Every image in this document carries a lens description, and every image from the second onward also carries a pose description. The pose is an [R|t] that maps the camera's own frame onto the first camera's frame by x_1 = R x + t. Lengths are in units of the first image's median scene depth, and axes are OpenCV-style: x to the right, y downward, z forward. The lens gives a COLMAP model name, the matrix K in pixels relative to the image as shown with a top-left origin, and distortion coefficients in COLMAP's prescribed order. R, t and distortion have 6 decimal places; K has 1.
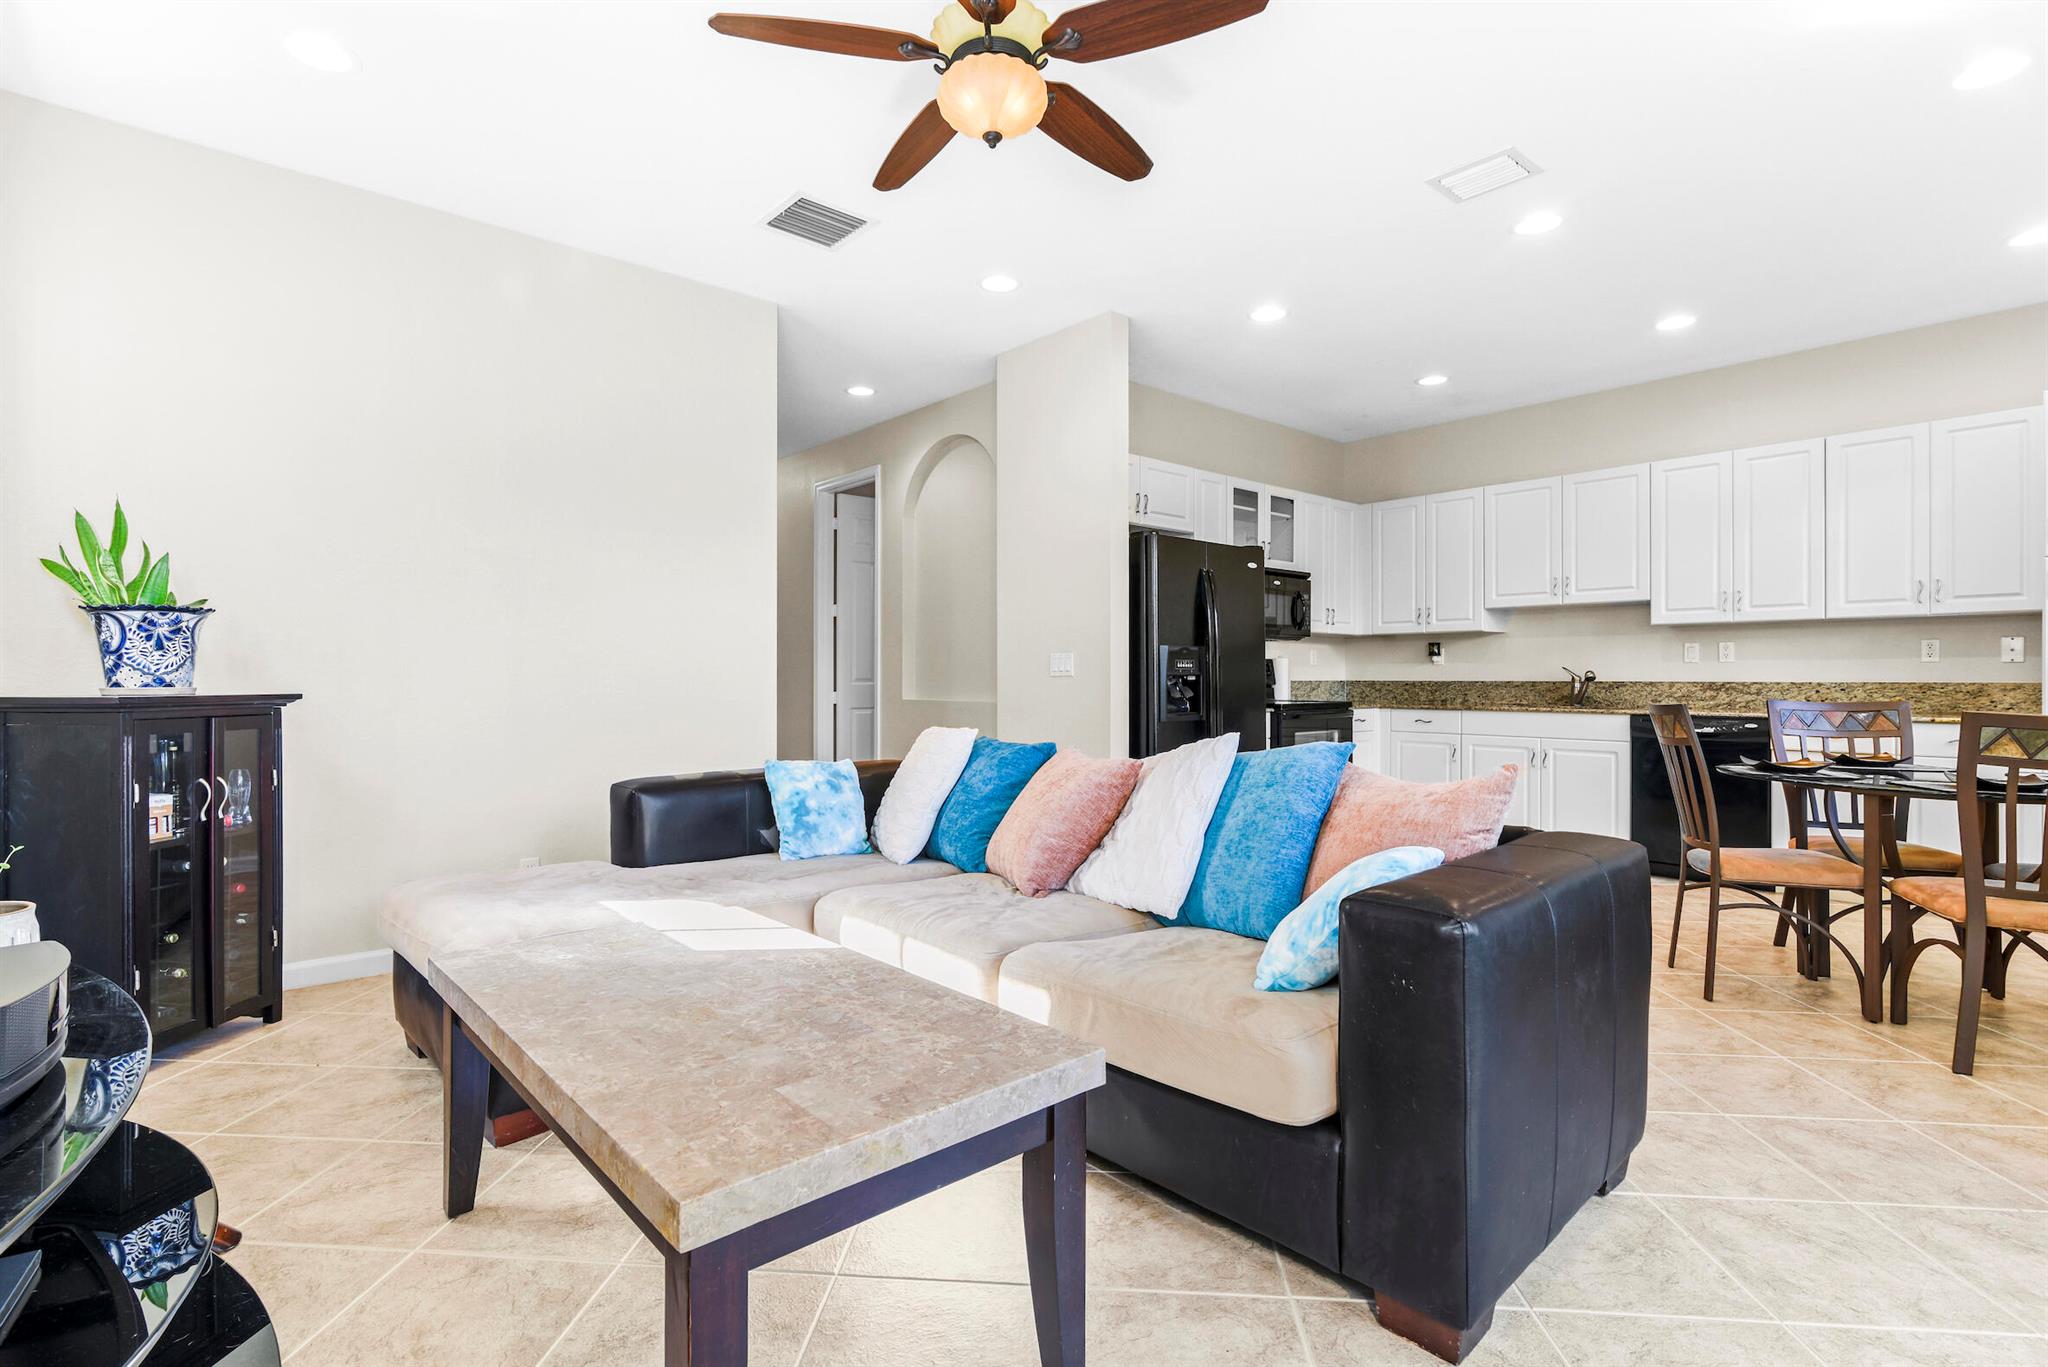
lens RADIAL K [[973.5, 0, 1013.1], [0, 973.5, 677.1], [0, 0, 1]] dist [0.000178, 0.000797]
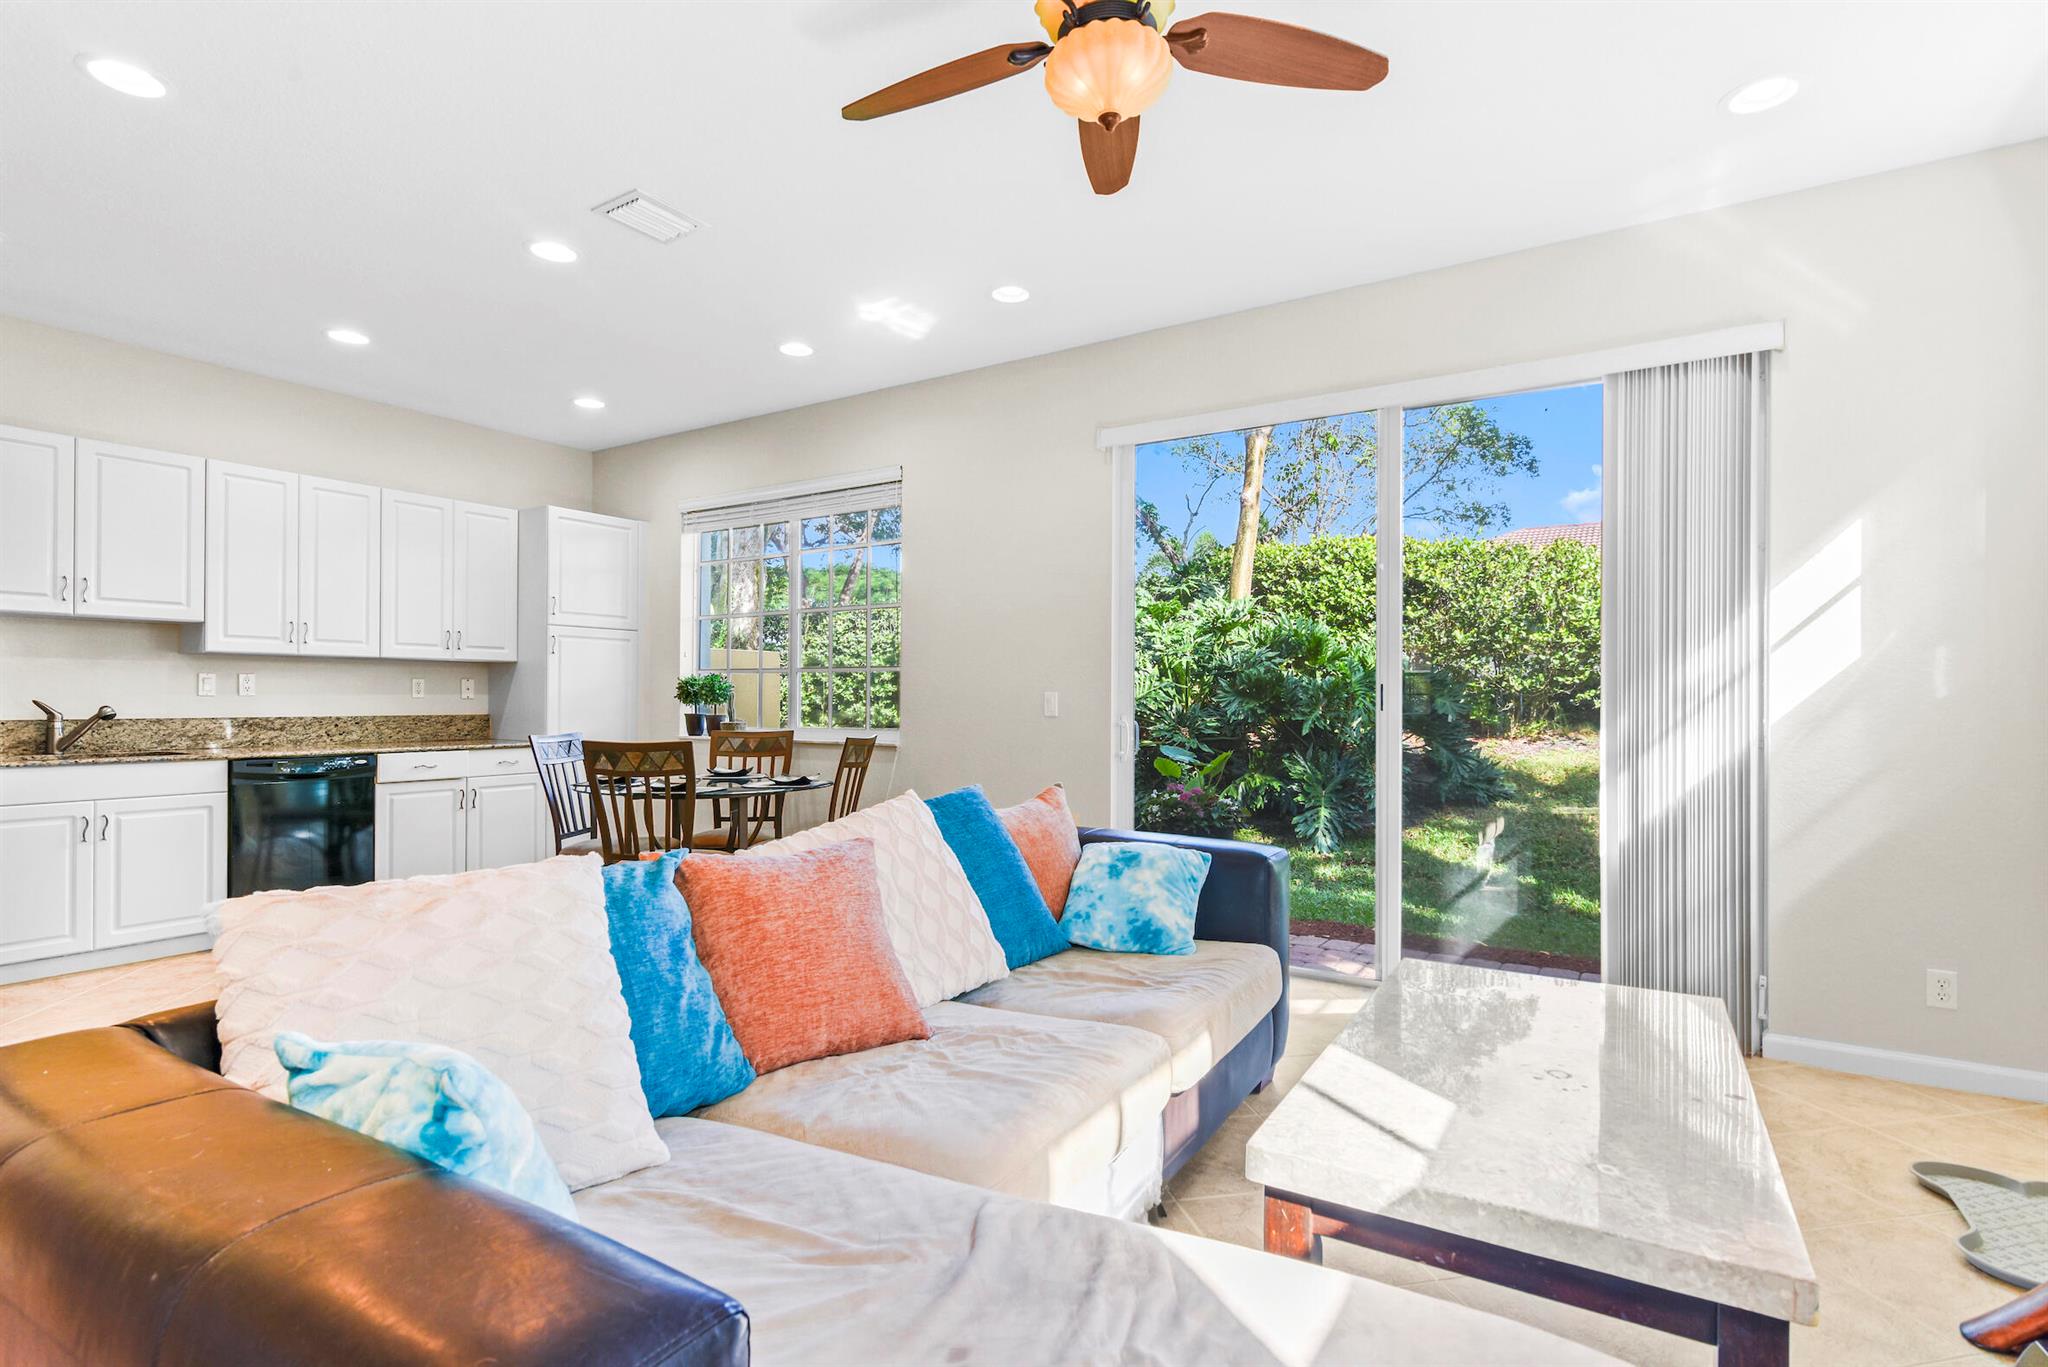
lens RADIAL K [[992.9, 0, 1022.7], [0, 992.9, 695.0], [0, 0, 1]] dist [-0.004408, -0.000132]
pose [[-0.291182, 0.001132, 0.956667, -0.357785], [-0.004255, 0.999988, -0.002478, -0.016393], [-0.956658, -0.004792, -0.291173, 0.556404]]
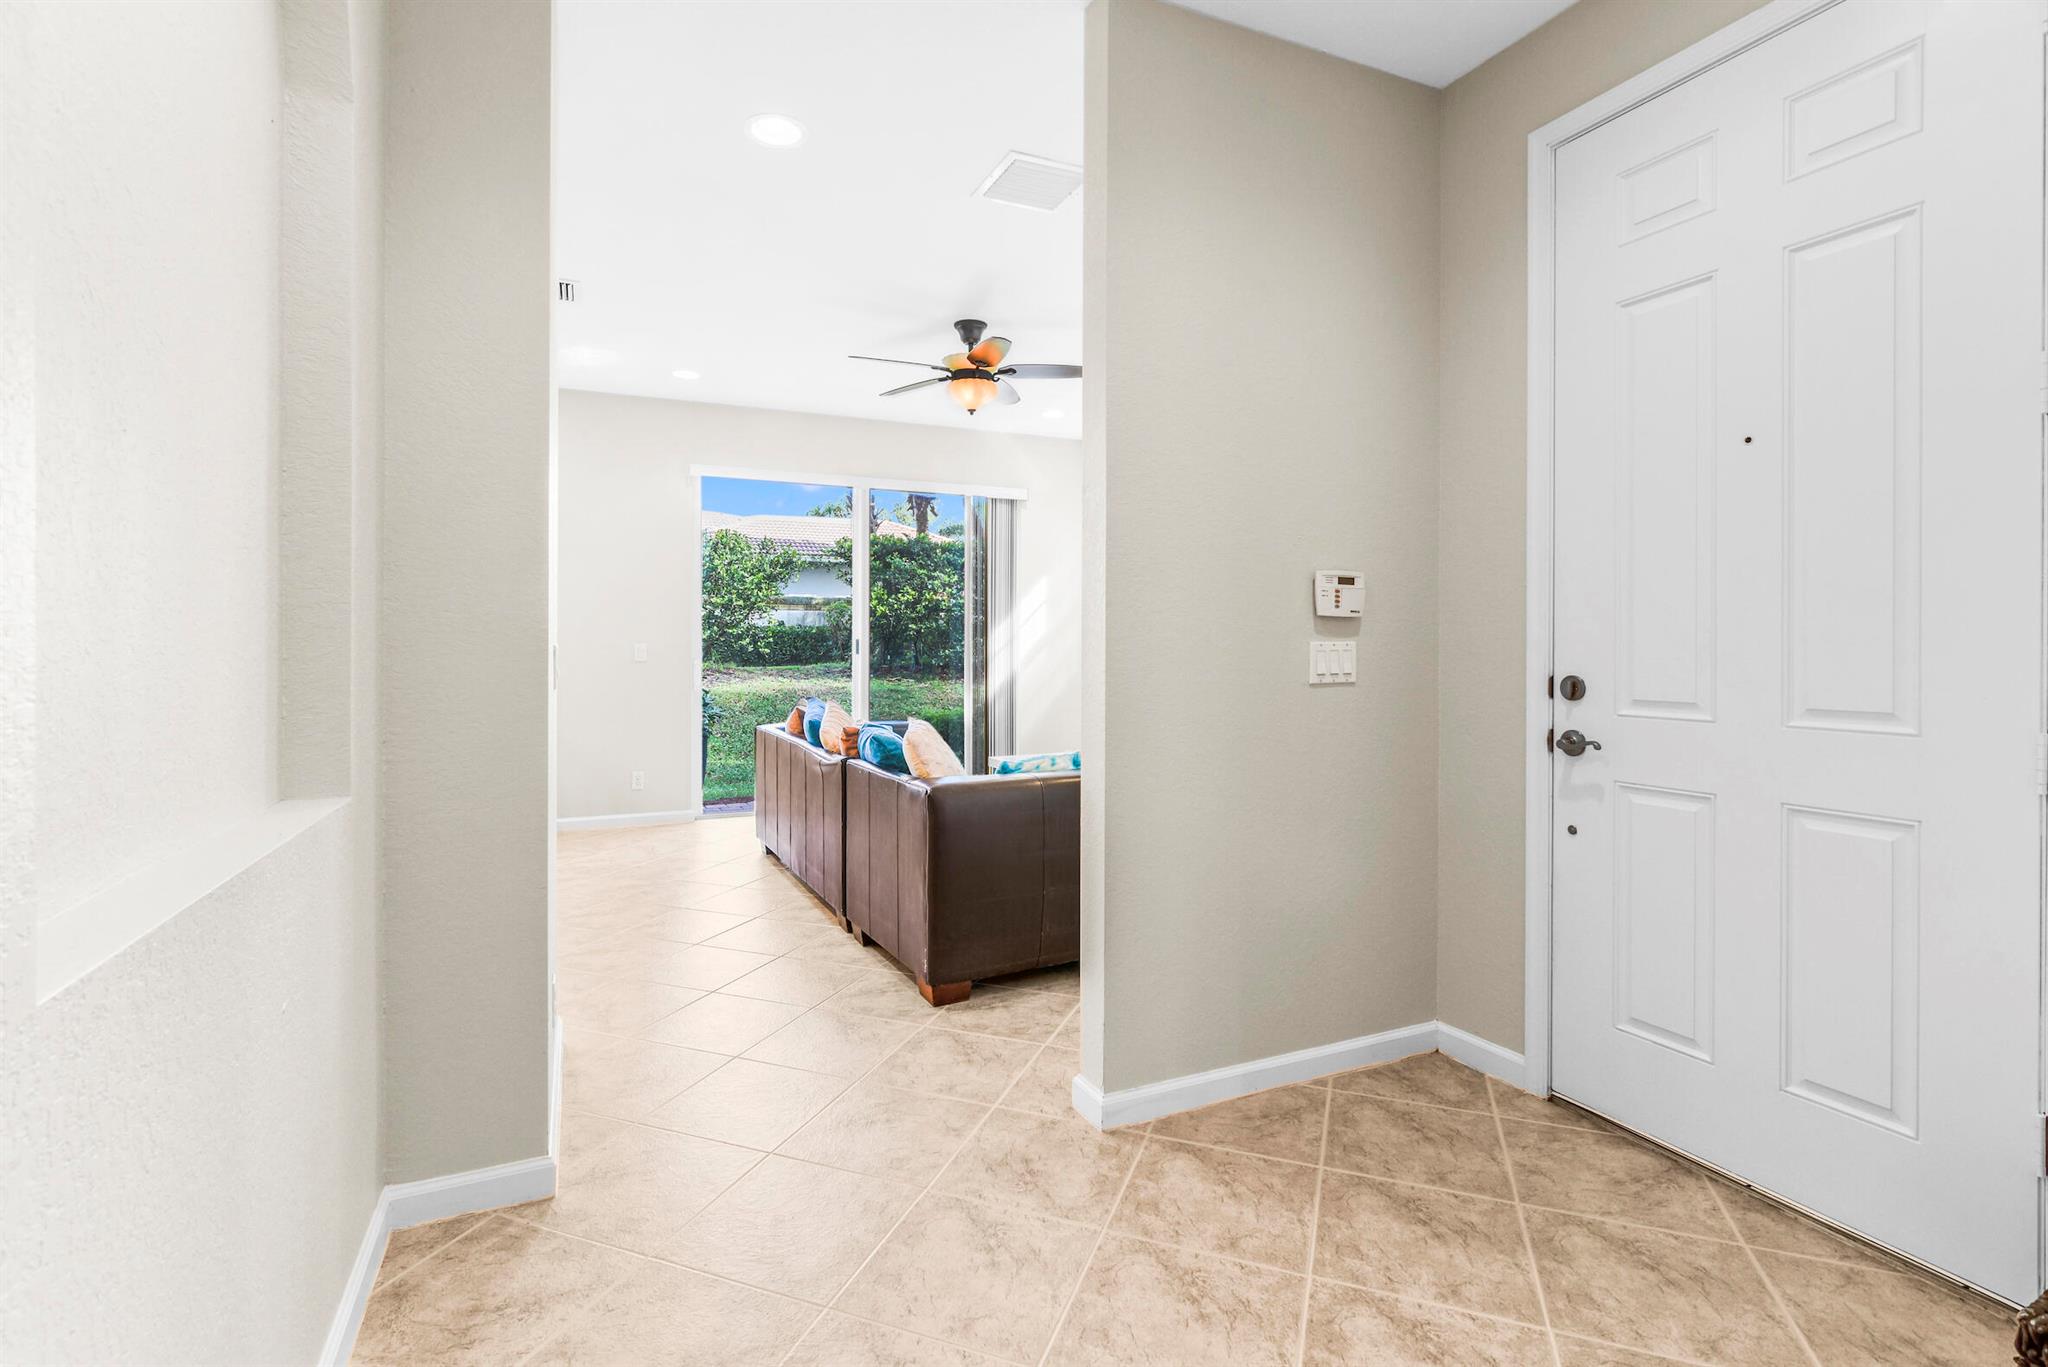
lens RADIAL K [[969.6, 0, 1026.9], [0, 969.6, 644.8], [0, 0, 1]] dist [-0.001127, -0.000097]
pose [[-0.961760, -0.002957, 0.273879, -0.301258], [-0.003014, 0.999995, 0.000214, -0.021802], [-0.273878, -0.000620, -0.961764, 1.251361]]
